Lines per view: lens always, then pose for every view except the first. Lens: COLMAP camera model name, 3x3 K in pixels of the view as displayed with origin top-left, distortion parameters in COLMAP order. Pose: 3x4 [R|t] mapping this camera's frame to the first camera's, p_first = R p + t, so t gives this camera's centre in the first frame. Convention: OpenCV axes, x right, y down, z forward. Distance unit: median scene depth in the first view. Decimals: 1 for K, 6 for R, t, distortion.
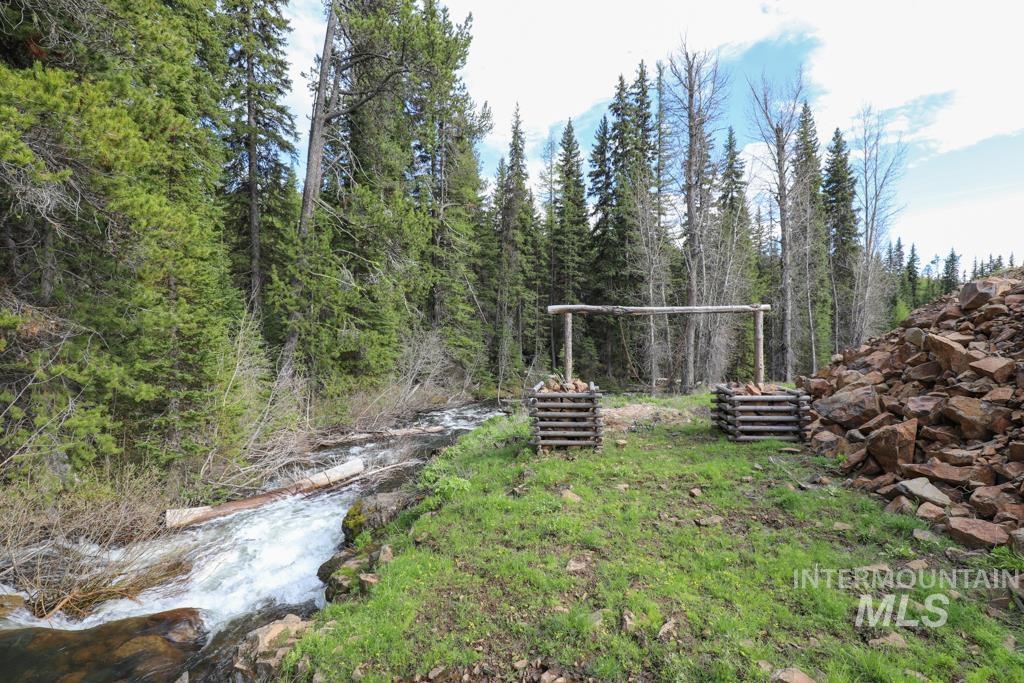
lens RADIAL K [[467.9, 0, 511.2], [0, 467.9, 339.0], [0, 0, 1]] dist [-0.005450, -0.000004]
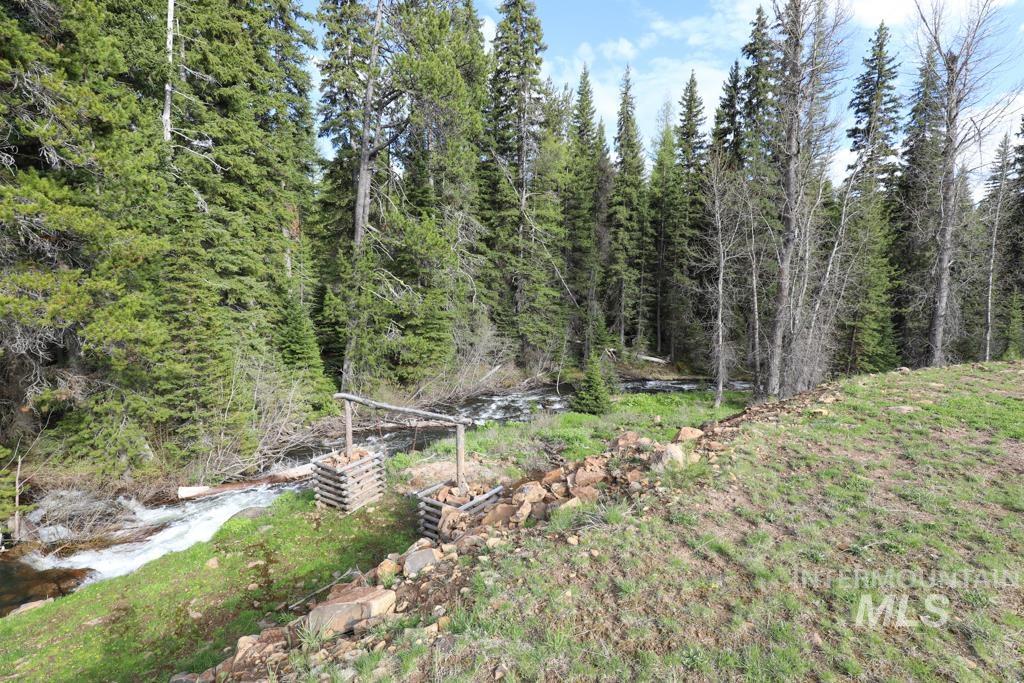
lens RADIAL K [[467.9, 0, 509.5], [0, 467.9, 337.2], [0, 0, 1]] dist [-0.005450, -0.000004]
pose [[0.925424, 0.048051, -0.375874, 0.163466], [-0.009118, 0.994464, 0.104681, -0.058990], [0.378823, -0.093447, 0.920739, 0.003703]]
